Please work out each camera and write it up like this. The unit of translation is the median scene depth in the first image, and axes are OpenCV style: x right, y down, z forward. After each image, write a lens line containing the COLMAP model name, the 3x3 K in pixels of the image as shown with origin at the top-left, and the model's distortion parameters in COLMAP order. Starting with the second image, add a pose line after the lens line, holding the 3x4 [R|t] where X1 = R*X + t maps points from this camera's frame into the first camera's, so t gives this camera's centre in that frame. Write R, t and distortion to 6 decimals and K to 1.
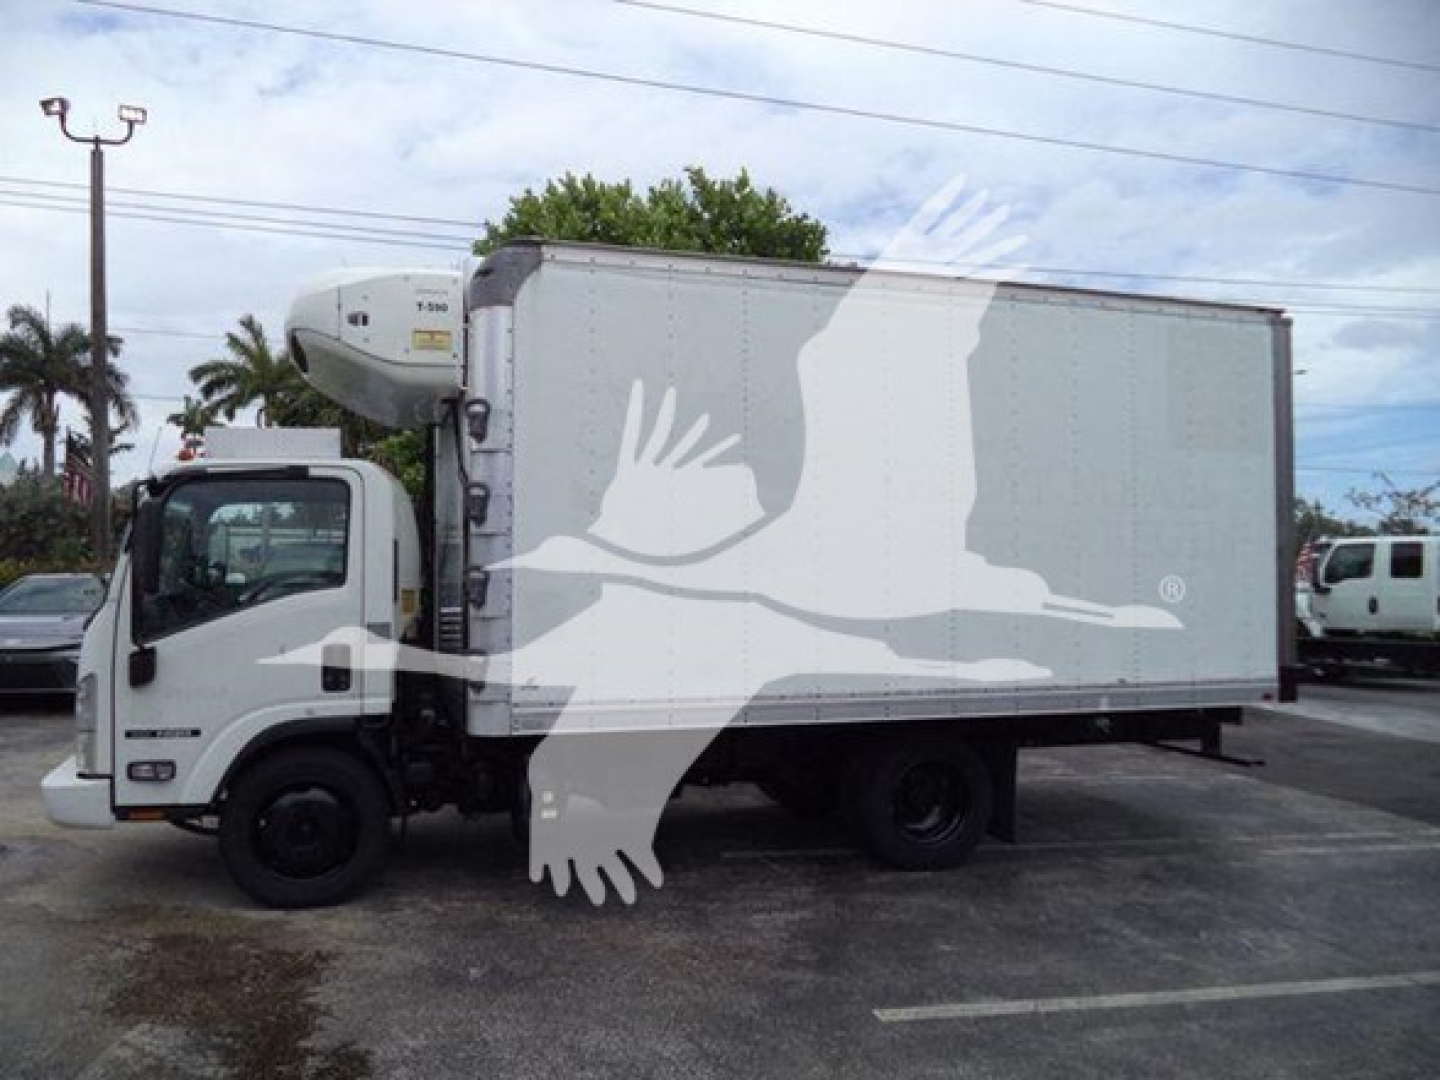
lens RADIAL K [[1168.8, 0, 748.9], [0, 1168.8, 540.3], [0, 0, 1]] dist [-0.008650, -0.003846]
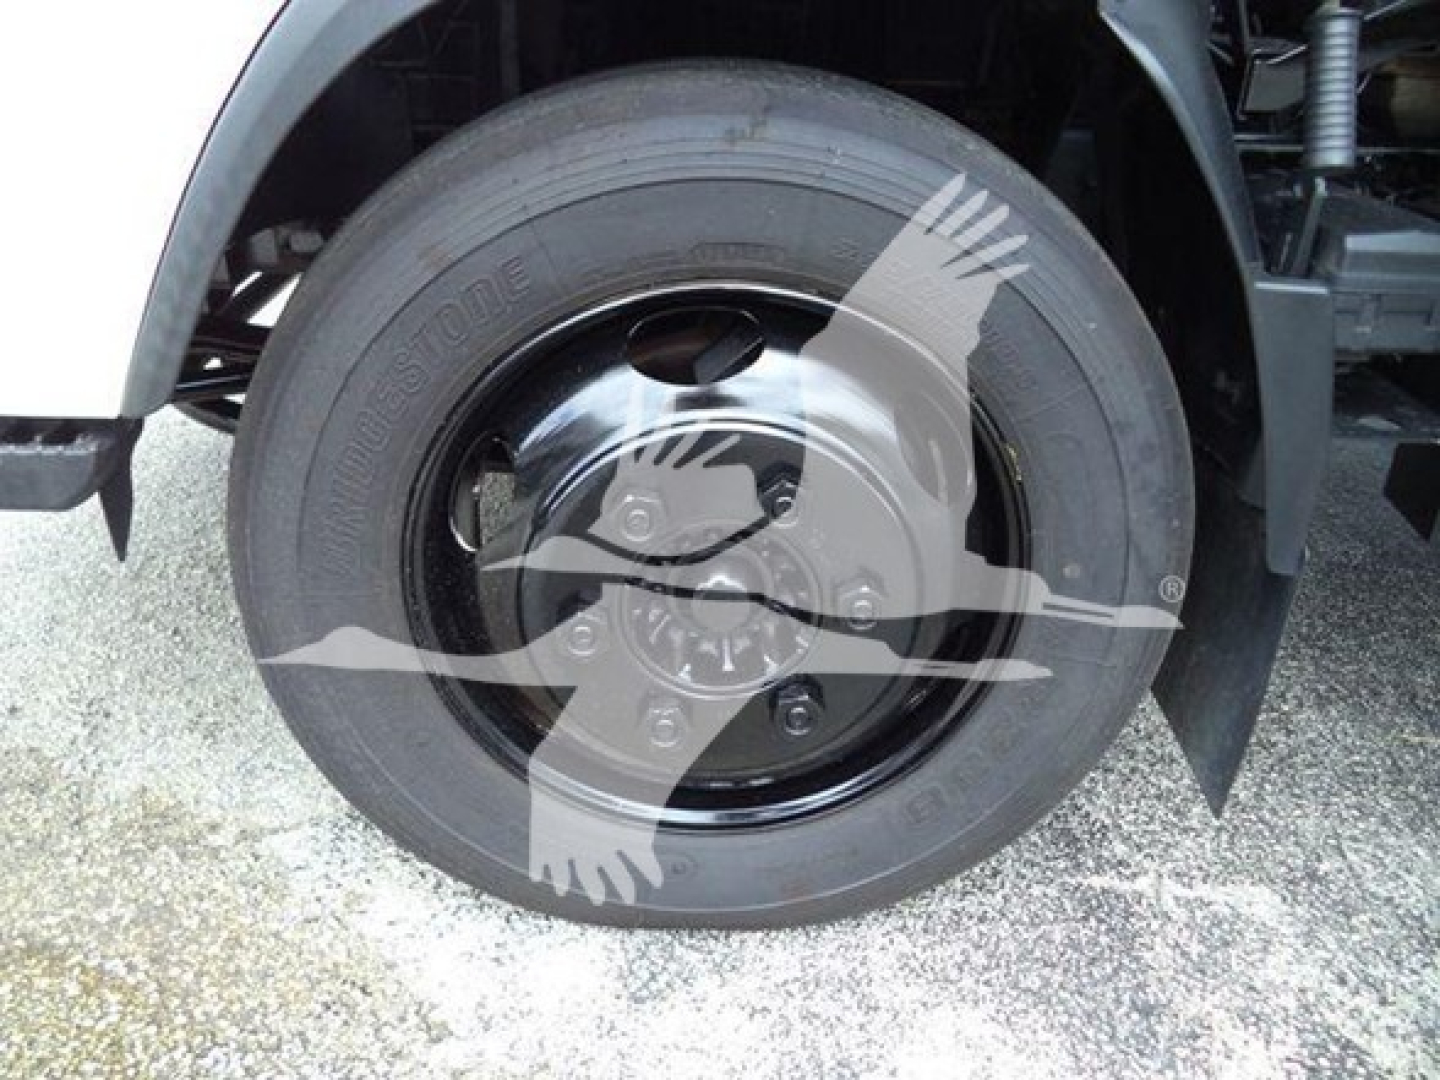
lens RADIAL K [[1145.0, 0, 727.7], [0, 1145.0, 546.4], [0, 0, 1]] dist [-0.012998, 0.000562]
pose [[0.953925, 0.151207, -0.259161, -0.329721], [-0.009941, 0.879190, 0.476368, 0.160359], [0.299881, -0.451843, 0.840184, 0.847997]]
